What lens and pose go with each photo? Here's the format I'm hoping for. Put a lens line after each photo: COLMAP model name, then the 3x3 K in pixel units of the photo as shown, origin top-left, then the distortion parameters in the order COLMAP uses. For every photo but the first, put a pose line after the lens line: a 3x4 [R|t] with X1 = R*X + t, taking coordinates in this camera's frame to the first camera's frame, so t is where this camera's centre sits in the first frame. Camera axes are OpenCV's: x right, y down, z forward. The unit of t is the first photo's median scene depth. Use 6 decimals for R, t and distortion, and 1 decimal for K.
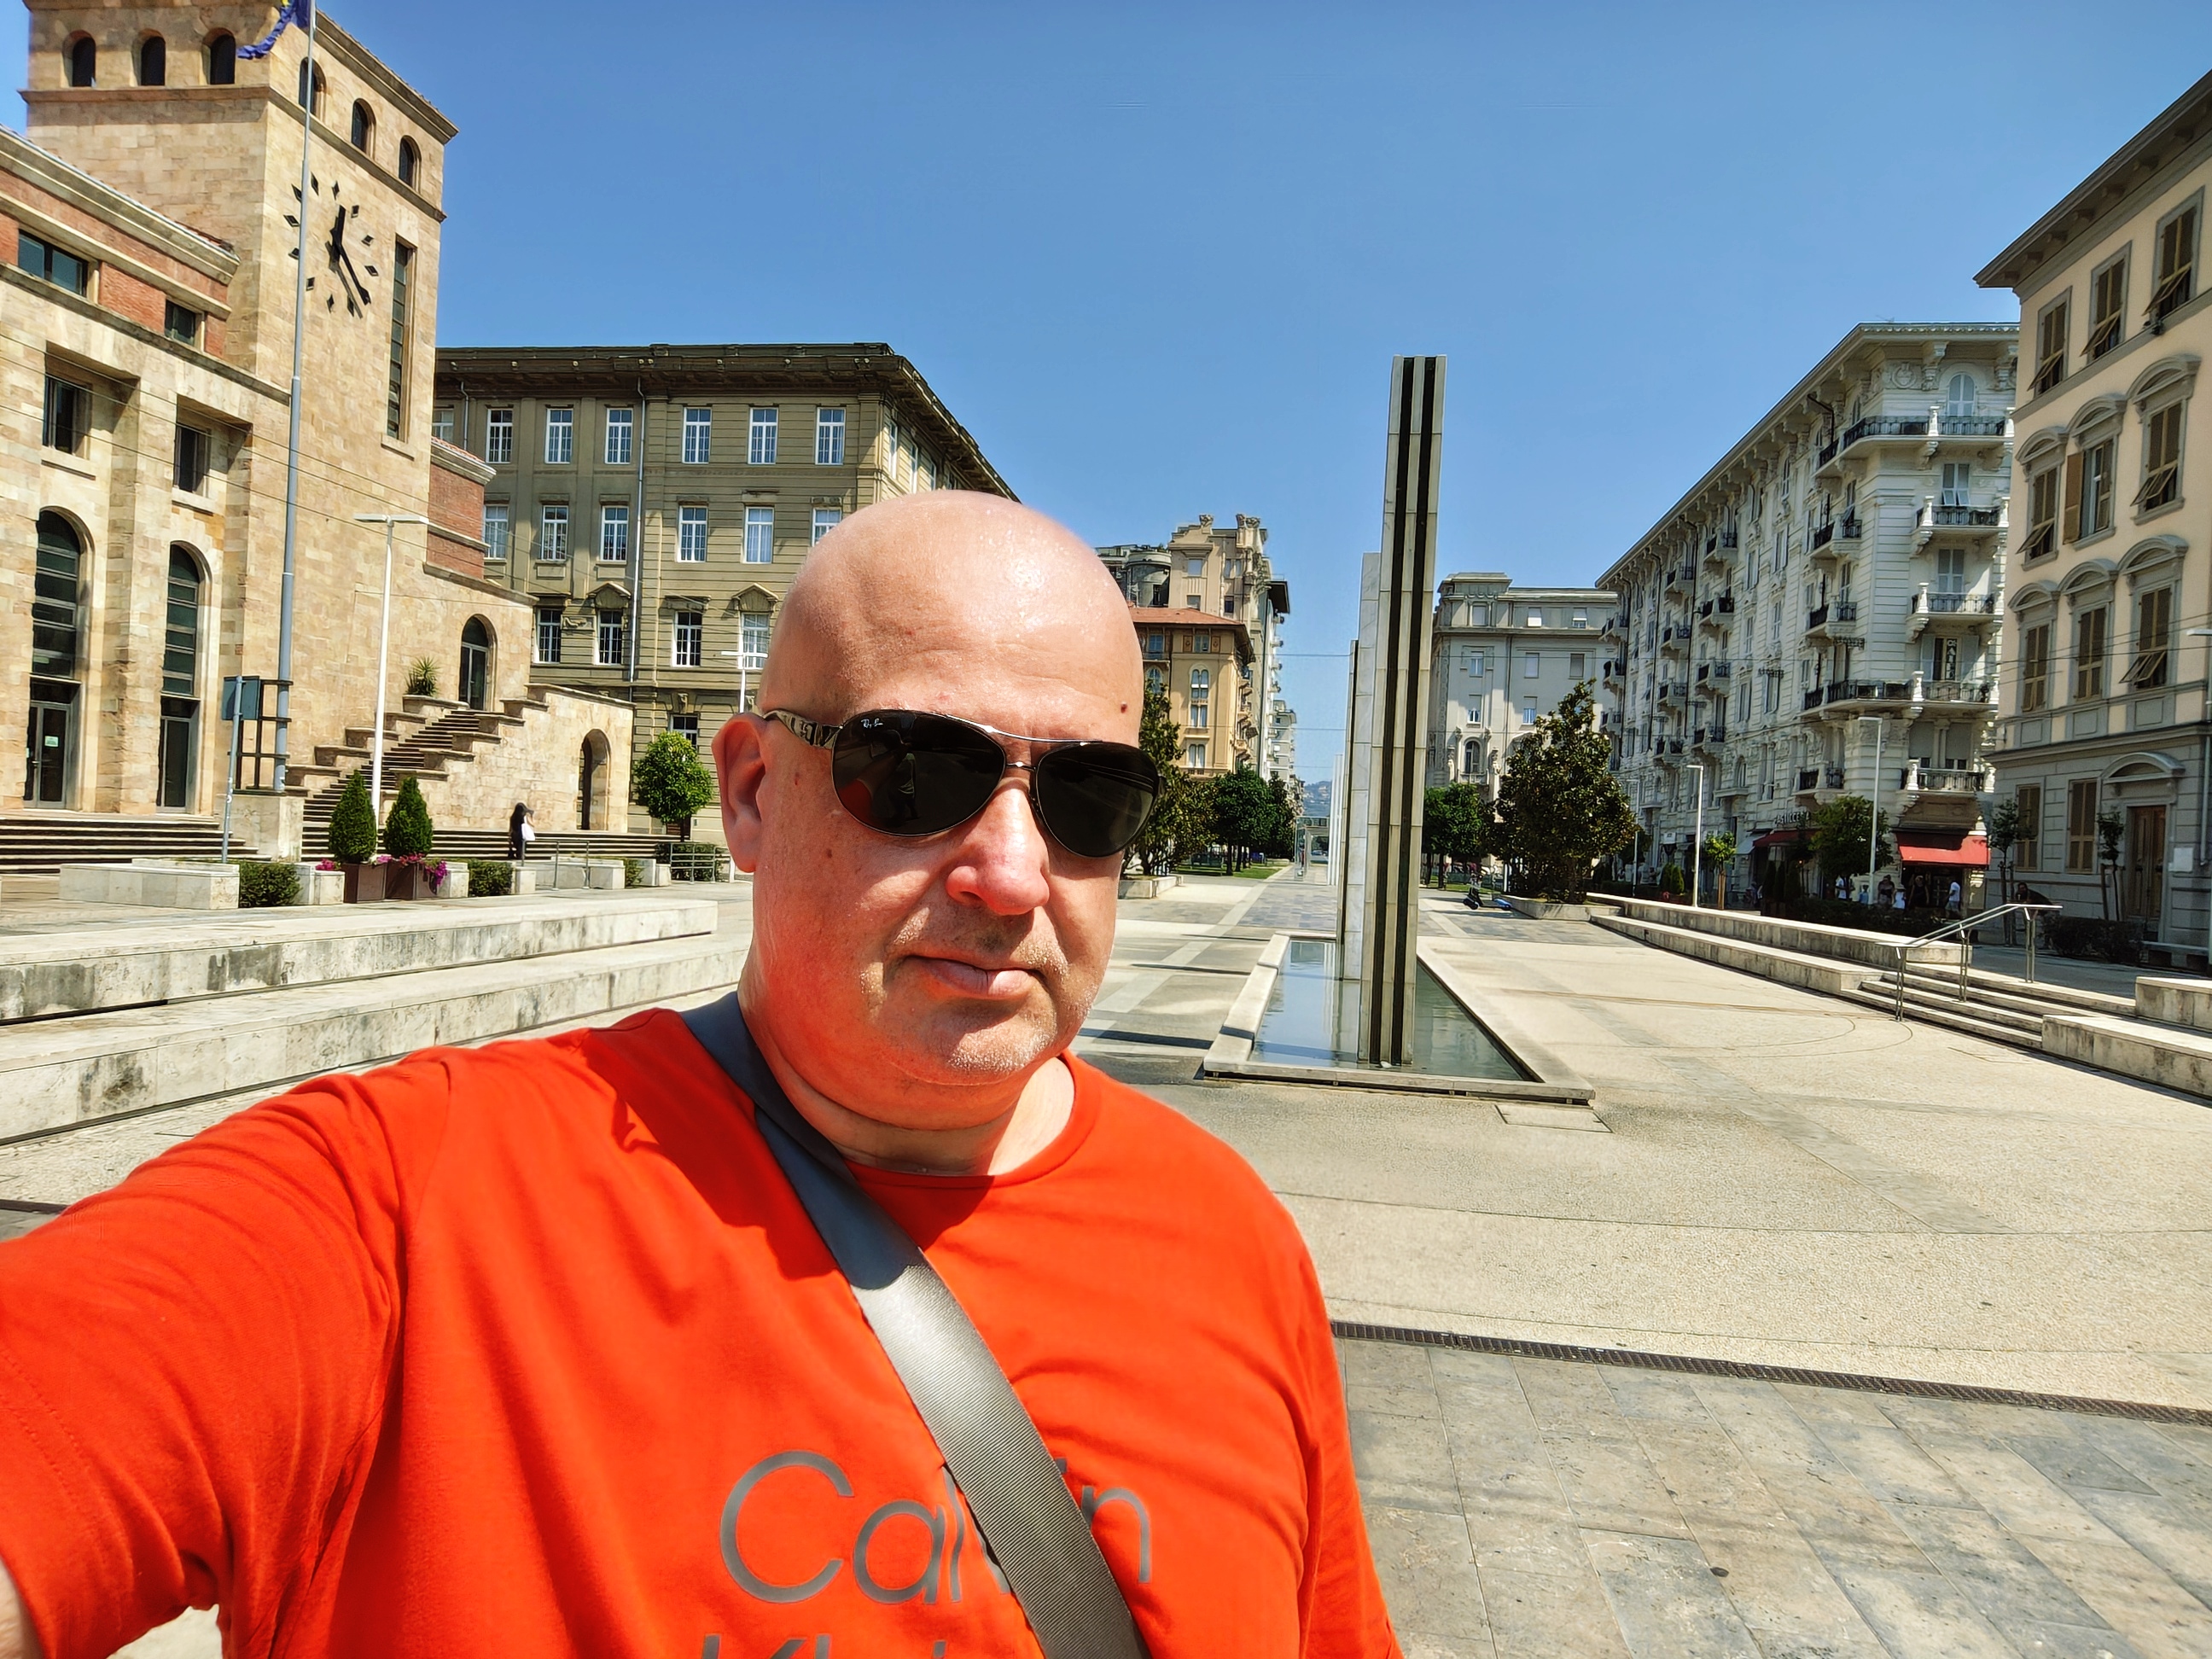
lens RADIAL K [[1350.7, 0, 1102.0], [0, 1350.7, 838.6], [0, 0, 1]] dist [0.003154, 0.000214]
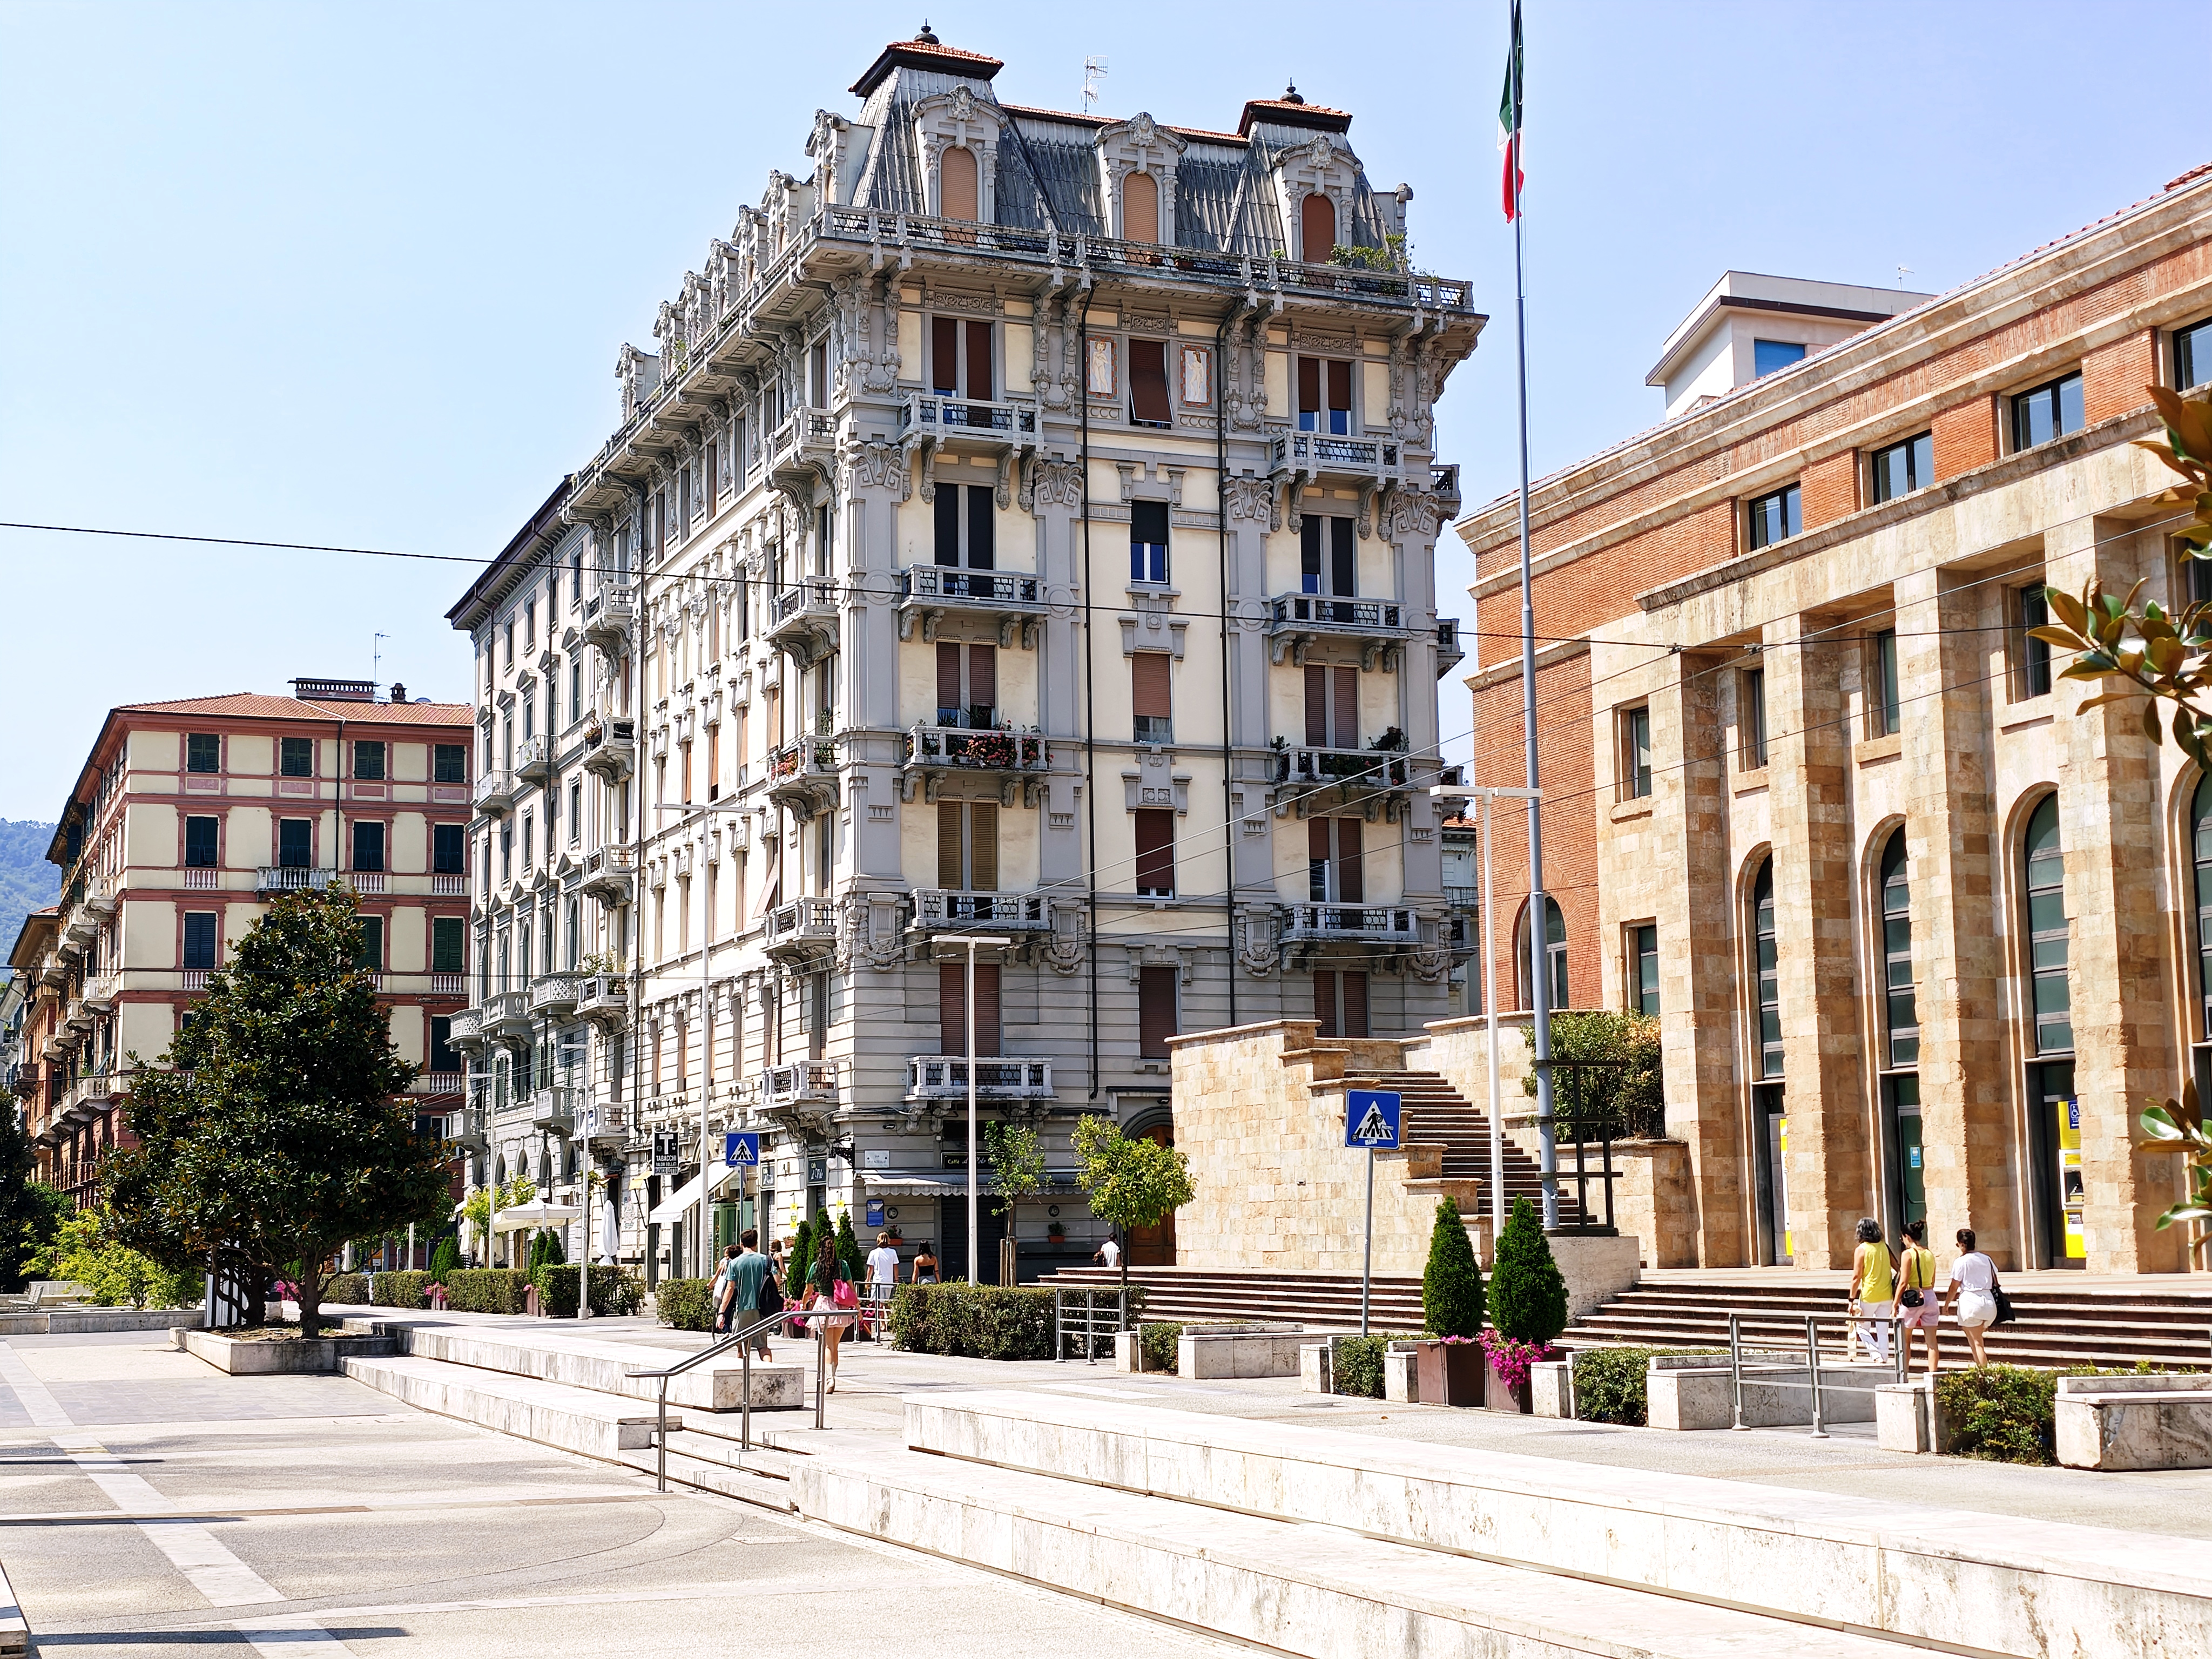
lens RADIAL K [[3089.5, 0, 1105.2], [0, 3089.5, 827.4], [0, 0, 1]] dist [0.001147, 0.000000]
pose [[-0.859094, -0.116189, -0.498454, 0.308441], [-0.037385, 0.985536, -0.165293, 0.023133], [0.510450, -0.123367, -0.851012, 2.022599]]
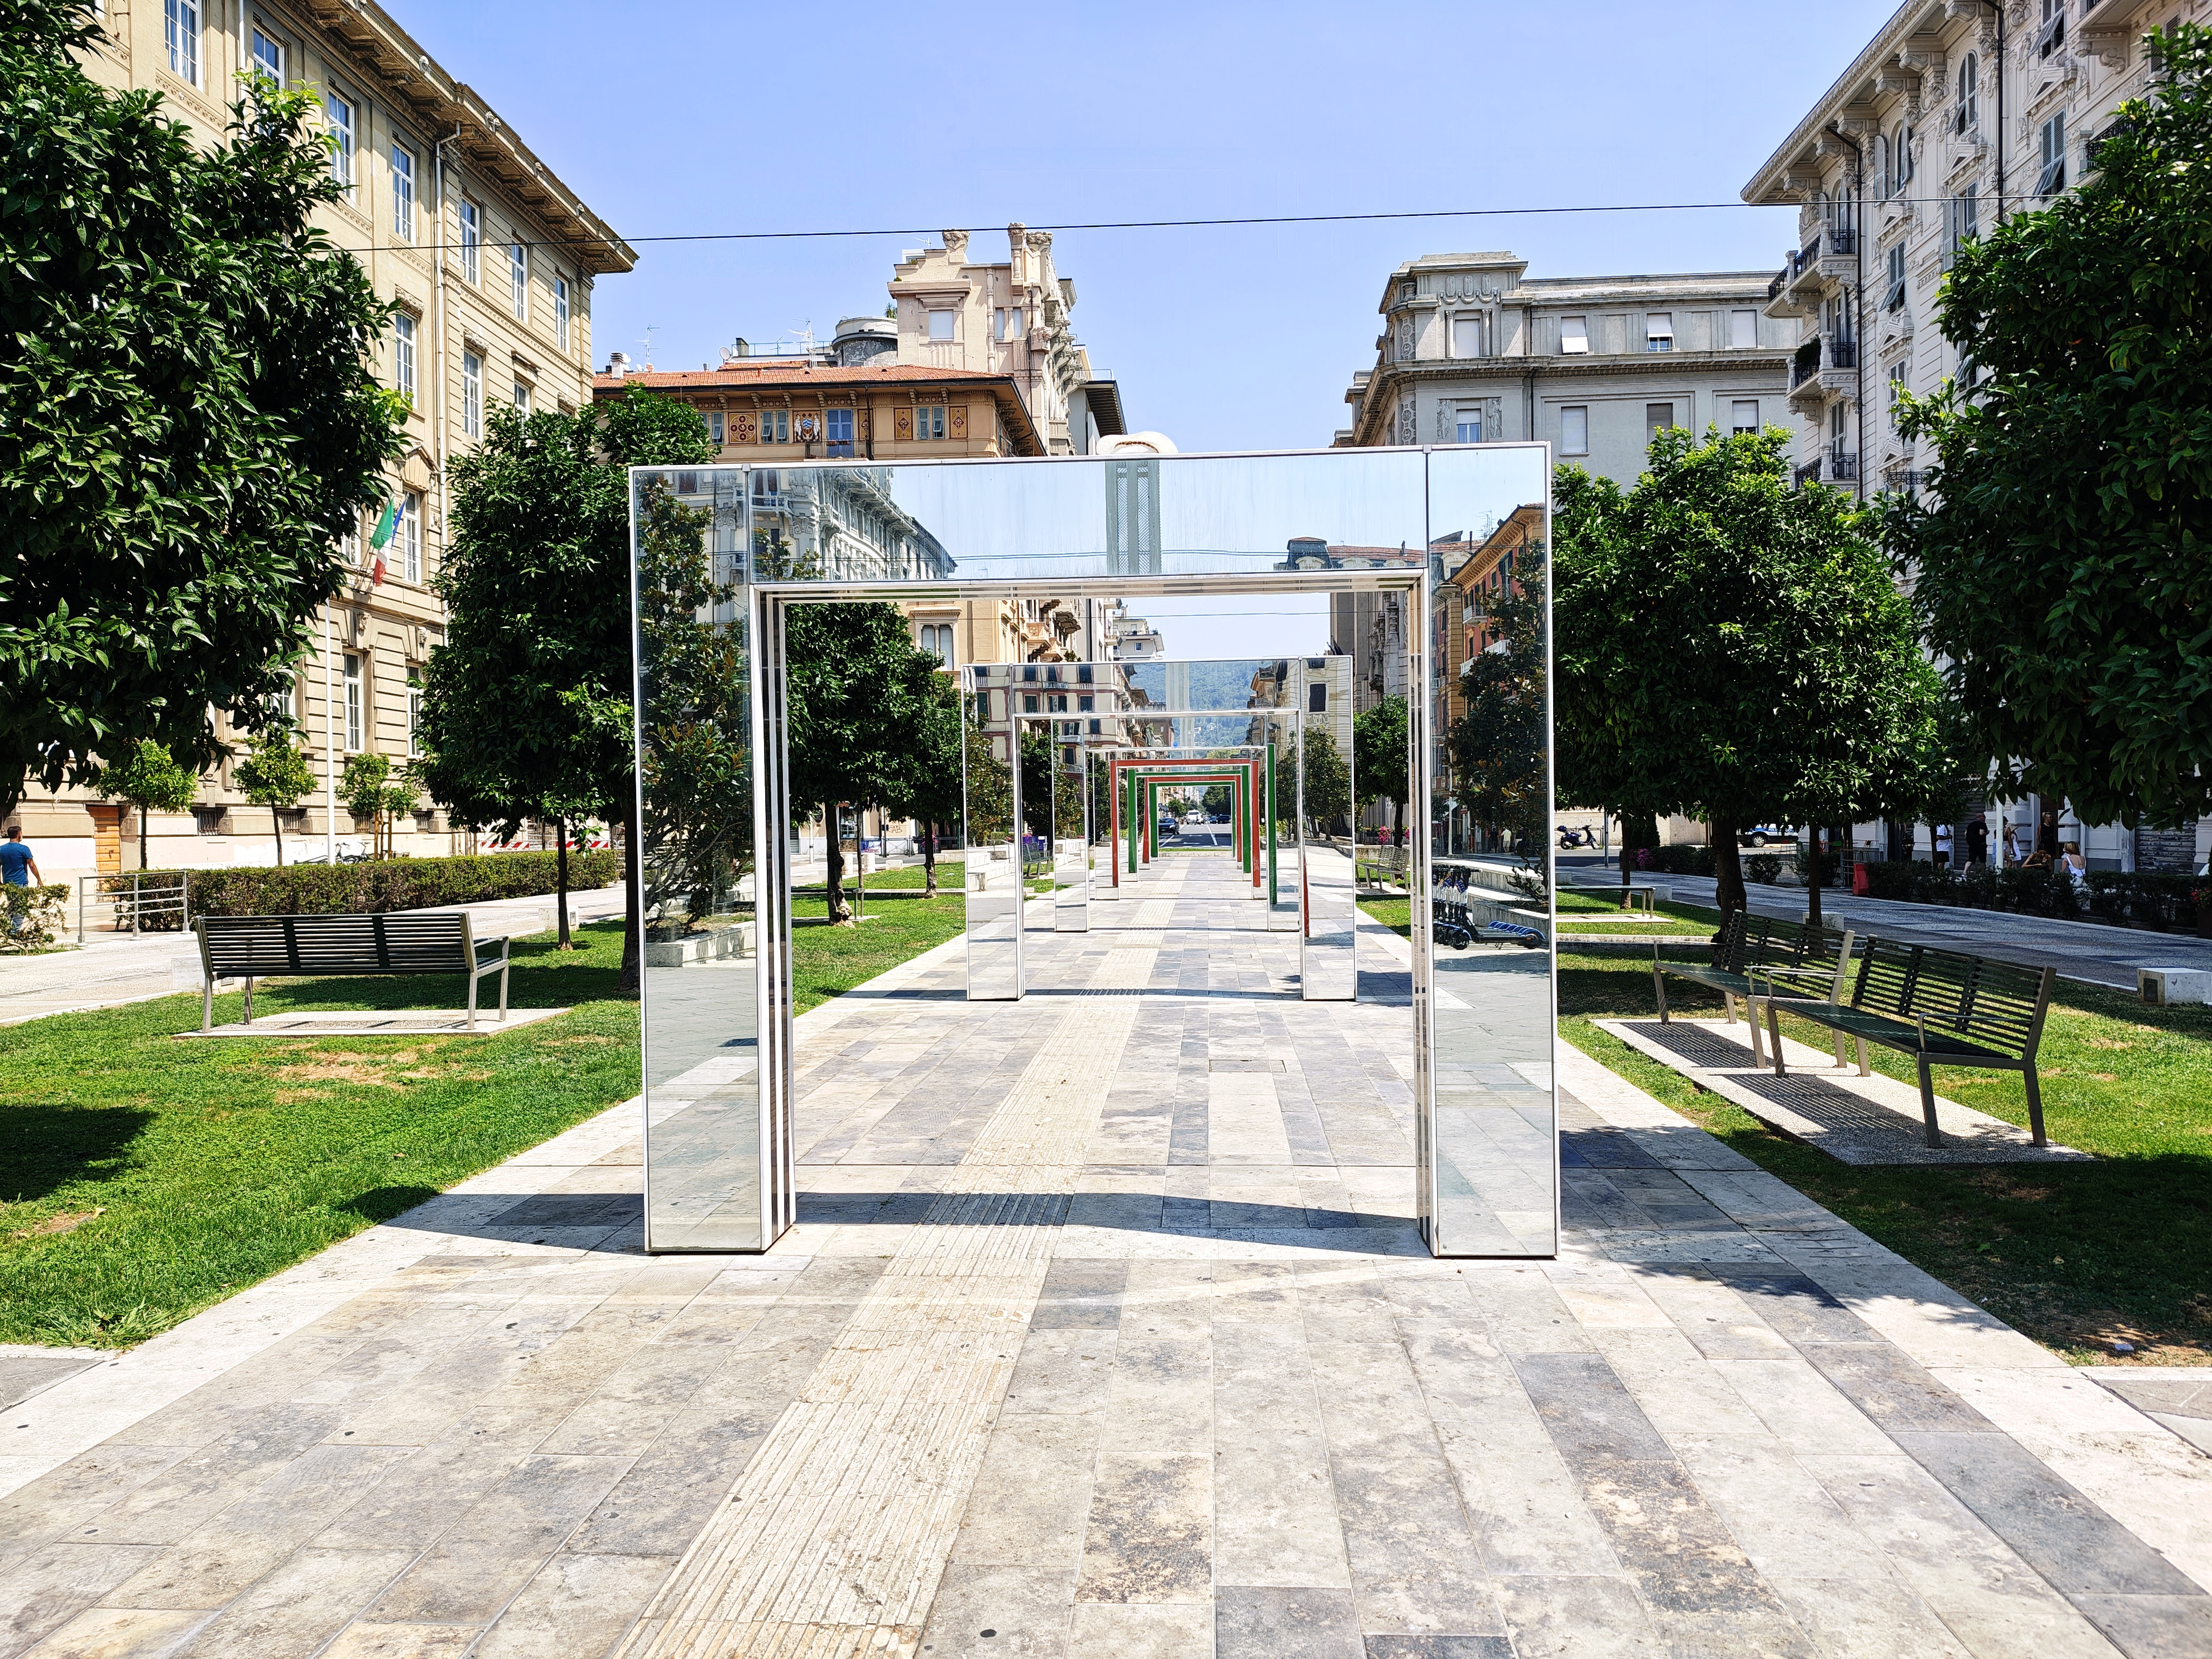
lens RADIAL K [[1549.2, 0, 1107.2], [0, 1549.2, 827.7], [0, 0, 1]] dist [-0.001782, -0.000591]
pose [[0.992703, -0.073463, 0.095623, 0.065740], [0.071724, 0.997193, 0.021499, -0.001713], [-0.096934, -0.014484, 0.995185, 0.380375]]
